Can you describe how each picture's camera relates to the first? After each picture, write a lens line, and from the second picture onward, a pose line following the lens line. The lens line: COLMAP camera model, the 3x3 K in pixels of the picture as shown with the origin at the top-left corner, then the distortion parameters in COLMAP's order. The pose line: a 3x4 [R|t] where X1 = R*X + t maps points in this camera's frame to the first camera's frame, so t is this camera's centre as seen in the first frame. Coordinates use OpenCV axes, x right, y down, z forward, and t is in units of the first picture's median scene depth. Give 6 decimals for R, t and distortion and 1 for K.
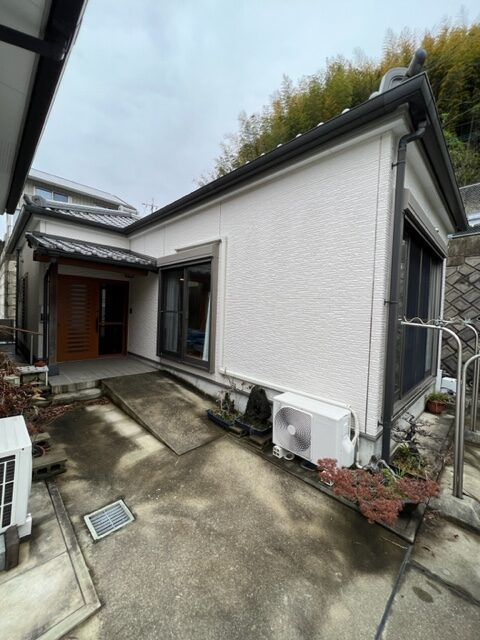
lens RADIAL K [[256.3, 0, 240.2], [0, 256.3, 318.8], [0, 0, 1]] dist [-0.001790, 0.000249]
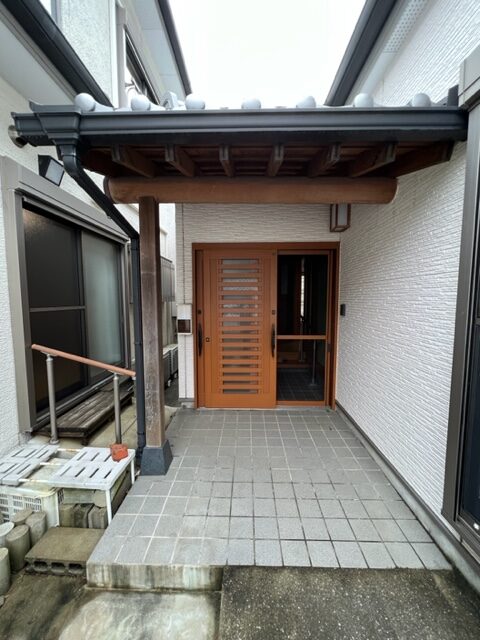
lens RADIAL K [[256.3, 0, 240.0], [0, 256.3, 320.5], [0, 0, 1]] dist [-0.001790, 0.000249]
pose [[0.693786, 0.027044, -0.719673, -0.244770], [0.005772, 0.999054, 0.043107, -0.034777], [0.720158, -0.034061, 0.692973, 0.599829]]
